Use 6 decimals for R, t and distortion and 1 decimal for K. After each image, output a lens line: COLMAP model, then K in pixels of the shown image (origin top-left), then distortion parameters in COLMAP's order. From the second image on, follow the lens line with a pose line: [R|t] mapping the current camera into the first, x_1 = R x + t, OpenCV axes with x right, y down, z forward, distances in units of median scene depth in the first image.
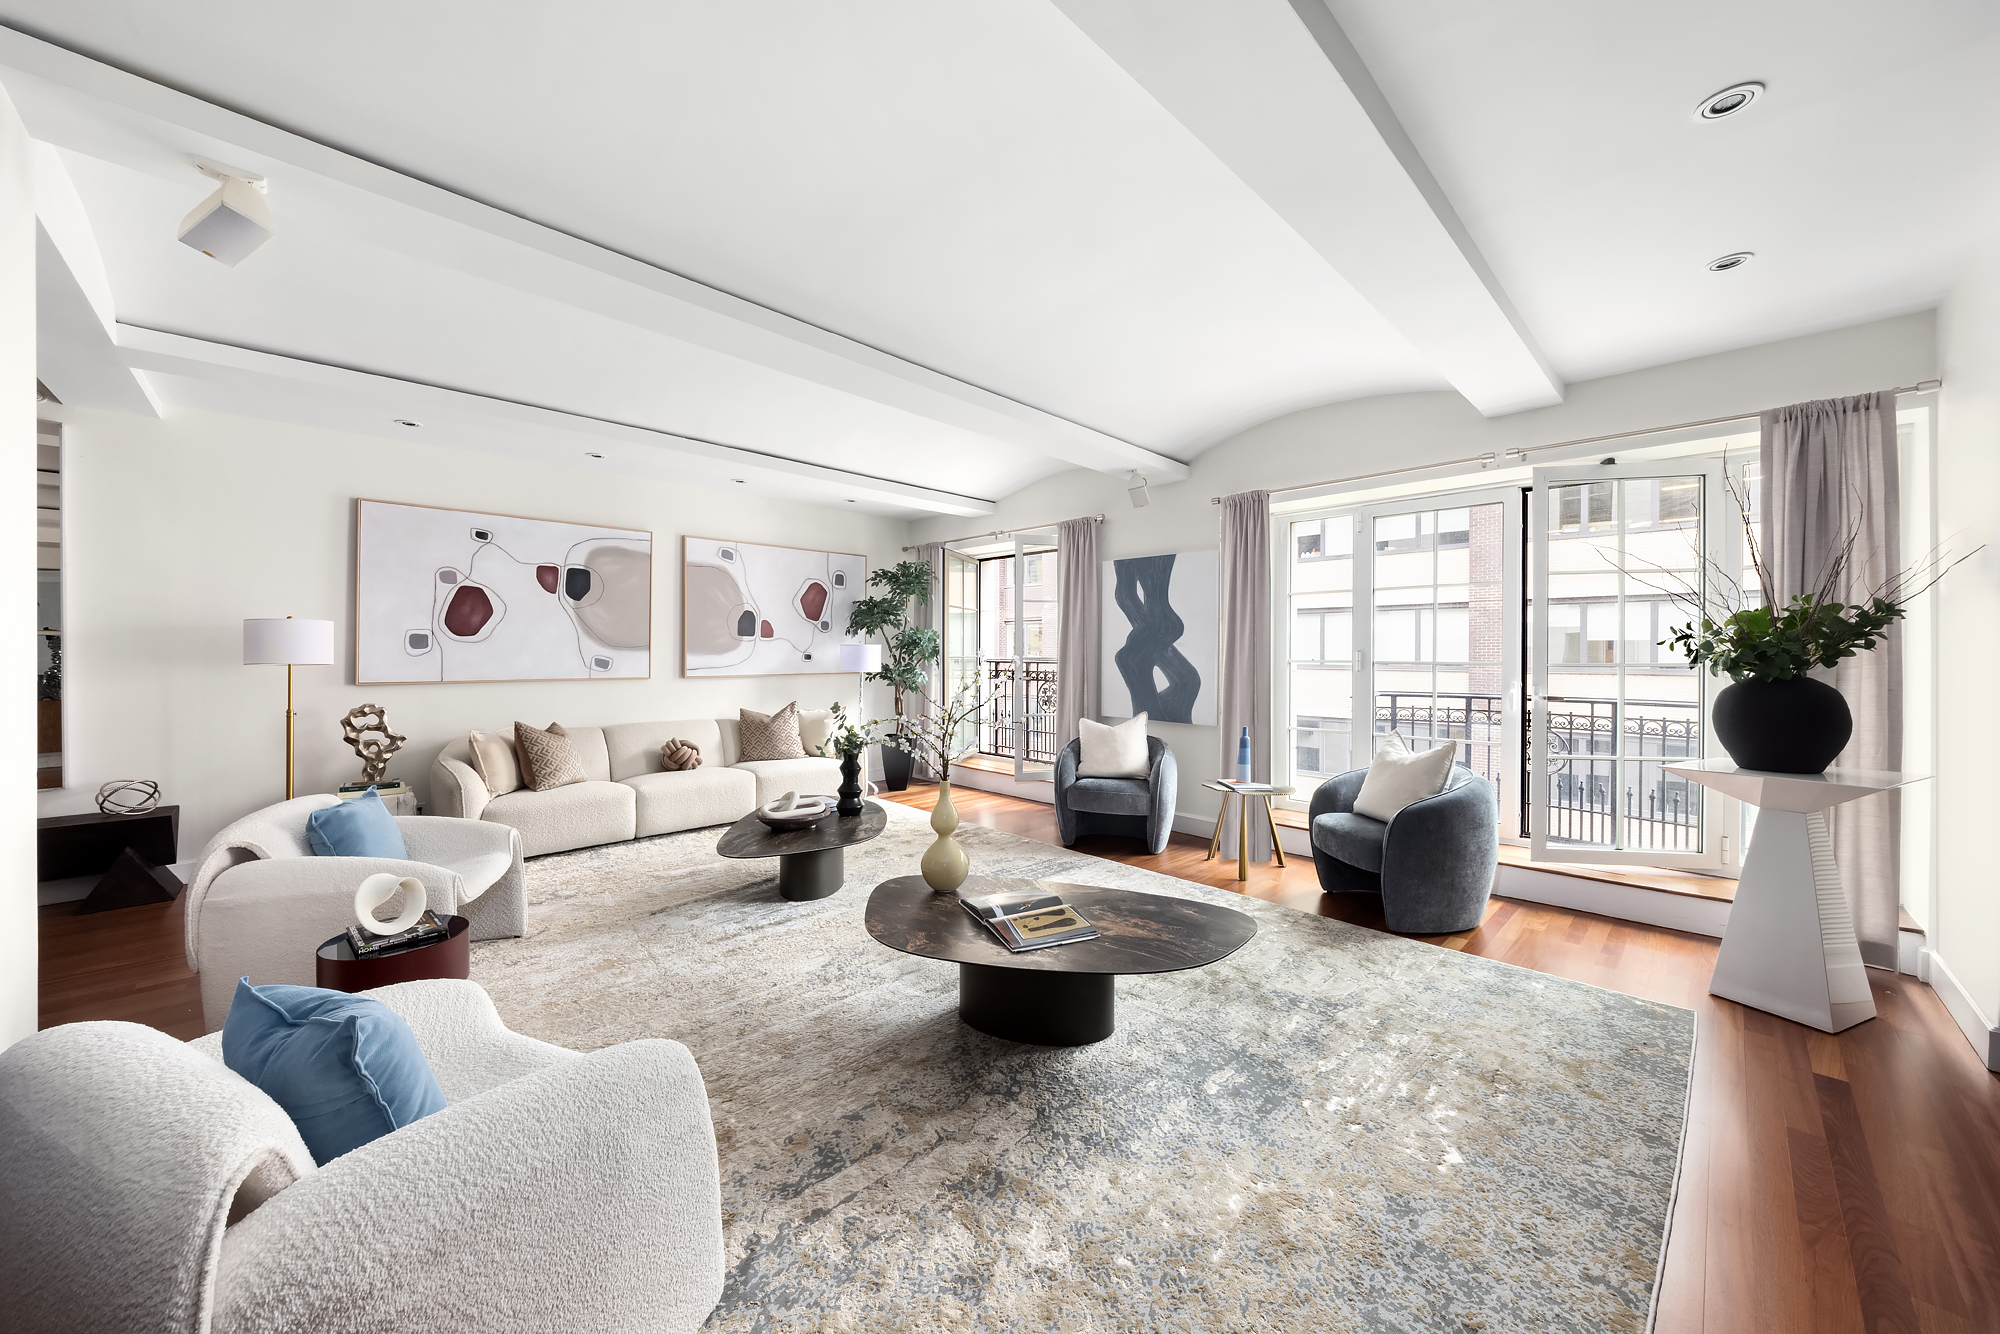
lens RADIAL K [[722.2, 0, 996.6], [0, 722.2, 659.1], [0, 0, 1]] dist [-0.000744, -0.000221]
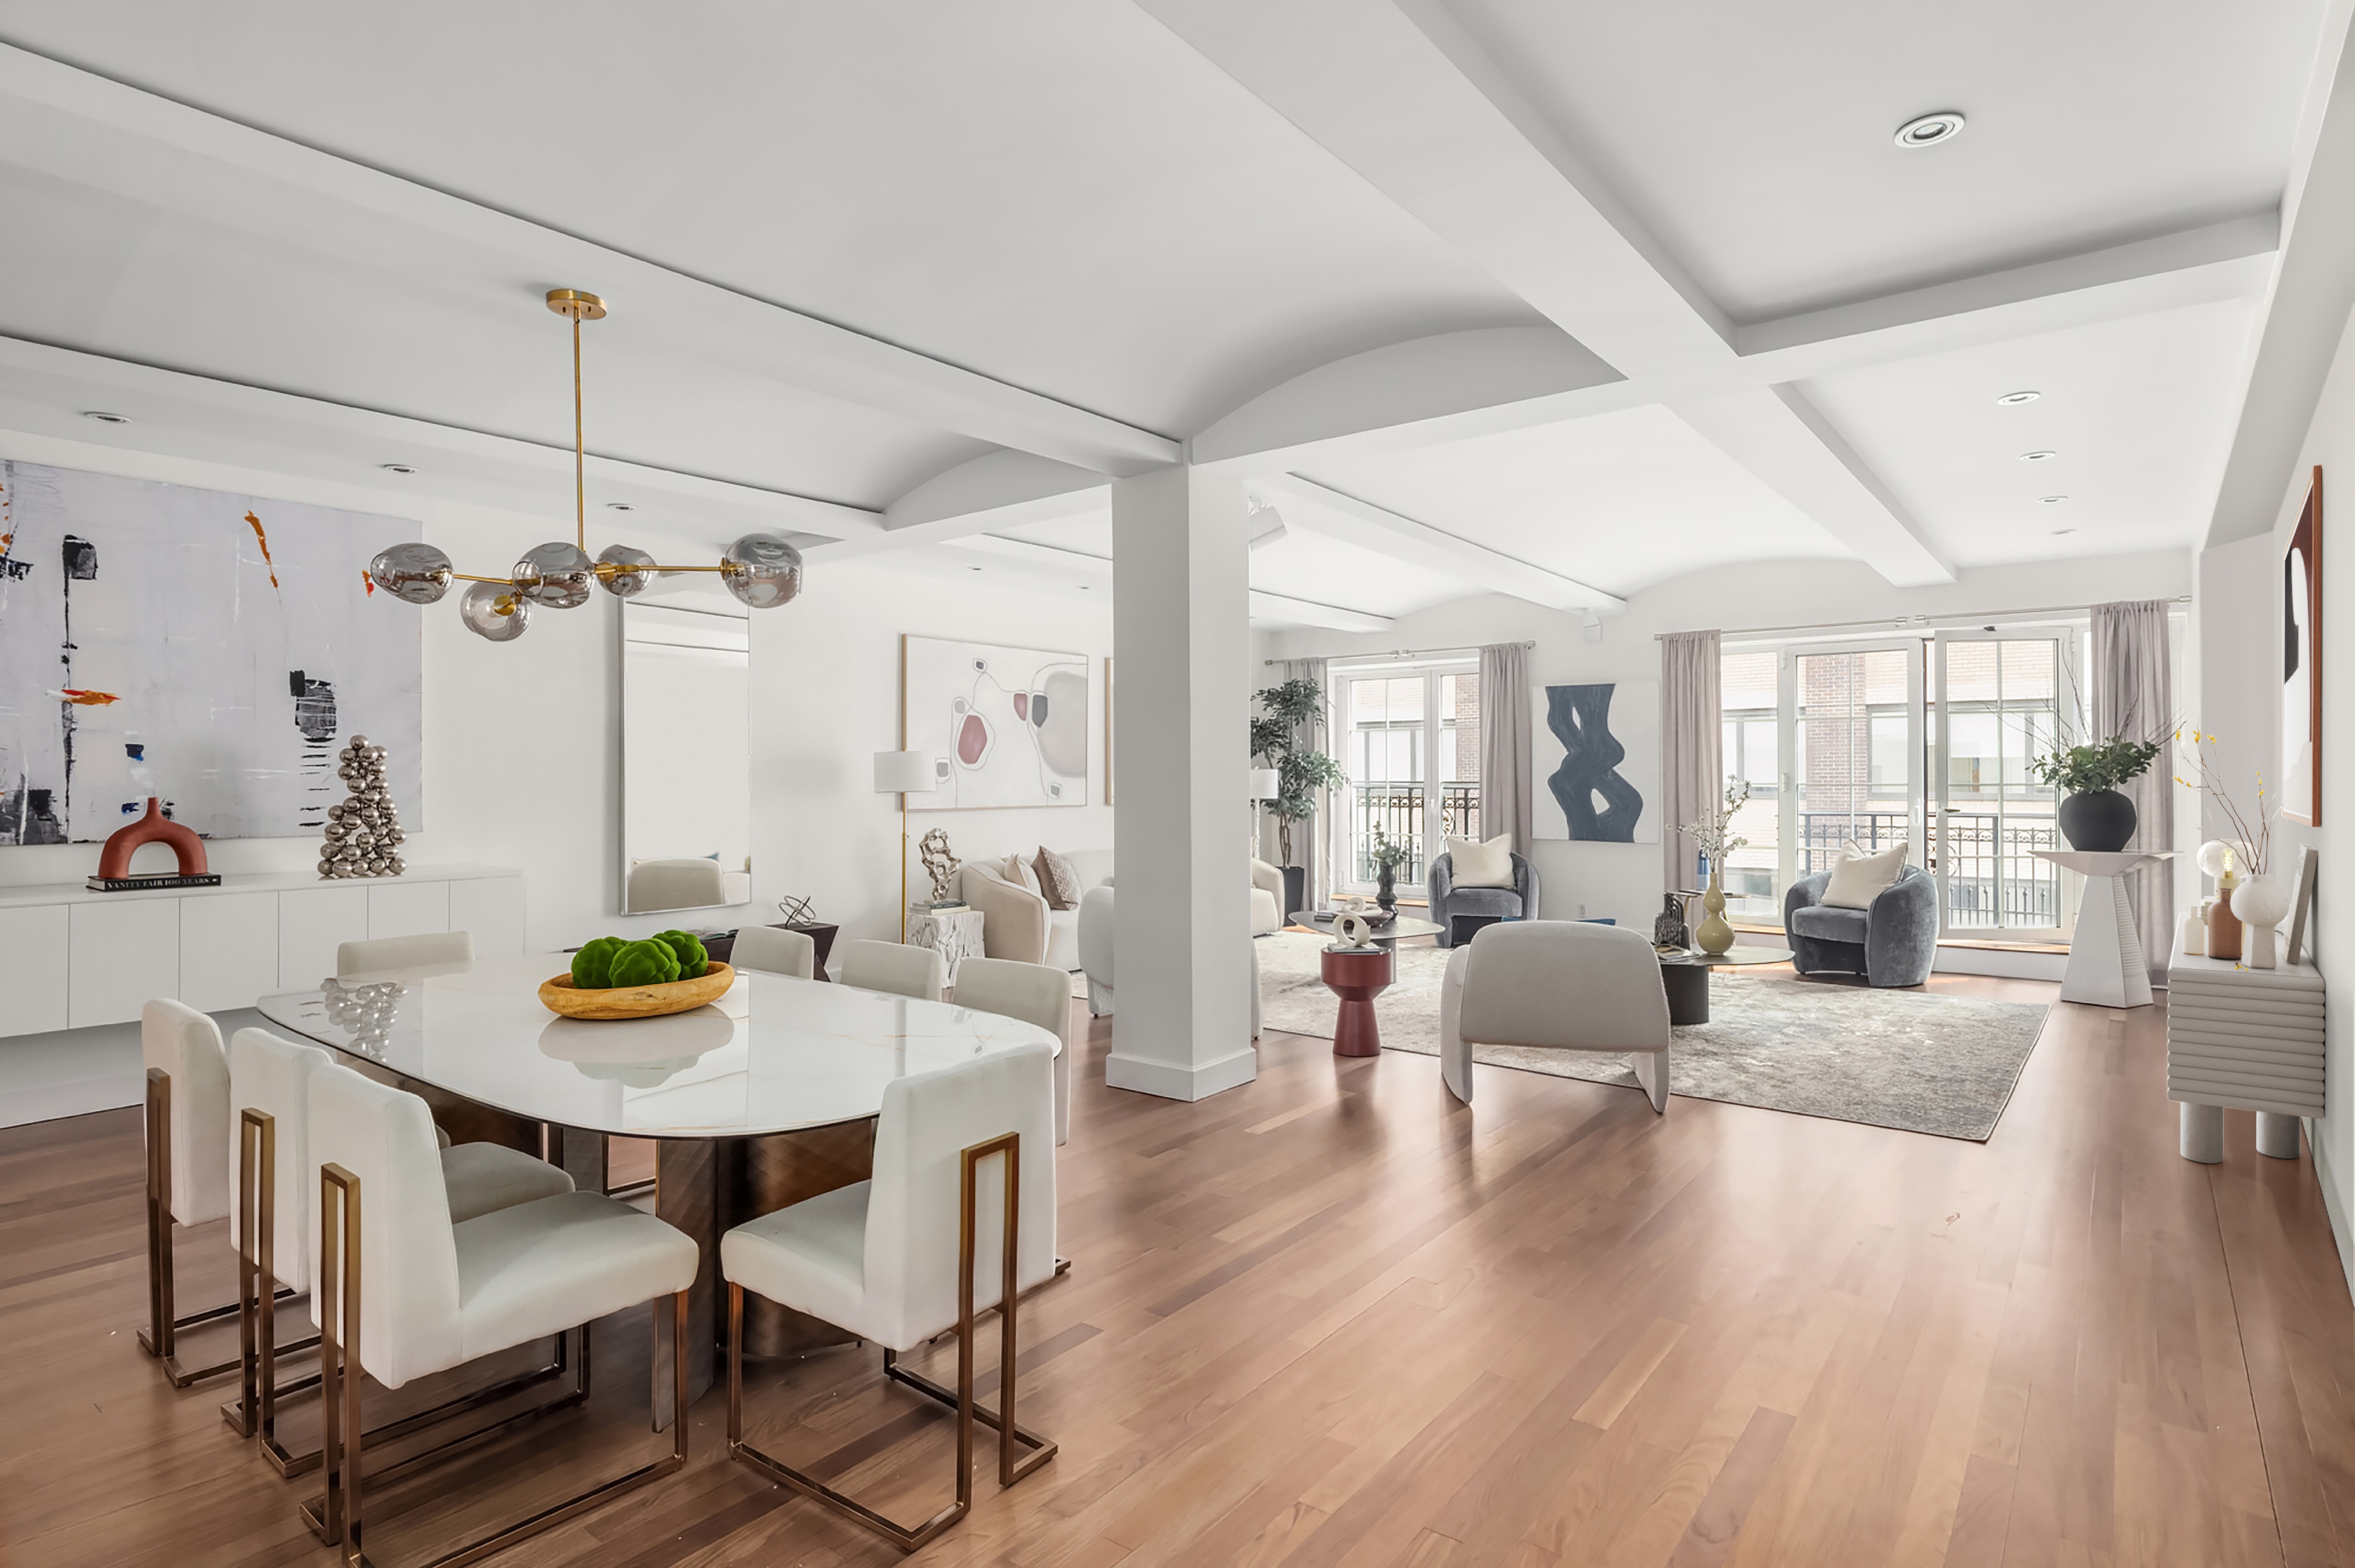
lens RADIAL K [[1221.8, 0, 1176.0], [0, 1221.8, 769.3], [0, 0, 1]] dist [0.018796, 0.001116]
pose [[0.991333, -0.004813, 0.131287, -0.718893], [0.006693, 0.999881, -0.013880, 0.001489], [-0.131205, 0.014638, 0.991247, -0.804809]]
